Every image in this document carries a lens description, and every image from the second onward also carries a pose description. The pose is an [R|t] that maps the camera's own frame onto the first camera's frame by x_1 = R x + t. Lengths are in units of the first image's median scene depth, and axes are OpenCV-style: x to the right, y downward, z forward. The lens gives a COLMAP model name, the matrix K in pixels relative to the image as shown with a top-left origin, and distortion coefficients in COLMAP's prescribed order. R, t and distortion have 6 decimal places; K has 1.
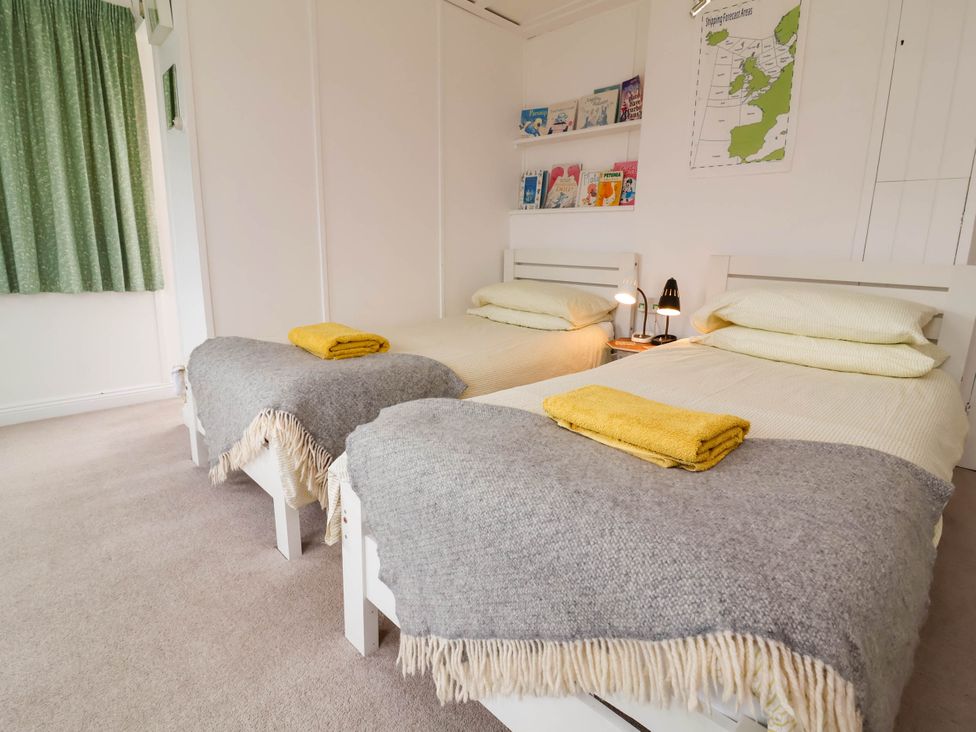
lens RADIAL K [[502.2, 0, 496.7], [0, 502.2, 358.2], [0, 0, 1]] dist [-0.000589, -0.014795]
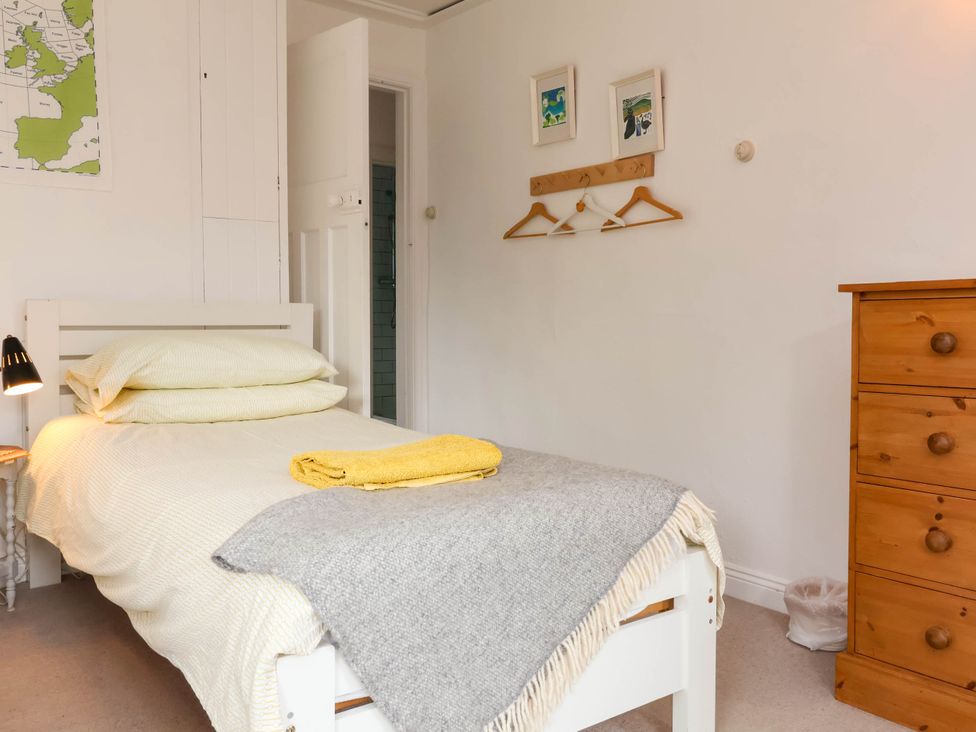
lens RADIAL K [[853.8, 0, 496.8], [0, 853.8, 356.1], [0, 0, 1]] dist [0.011679, -0.005319]
pose [[0.134378, -0.077601, 0.987887, -0.499169], [0.214076, 0.975660, 0.047521, -0.044217], [-0.967530, 0.205097, 0.147720, 0.207289]]
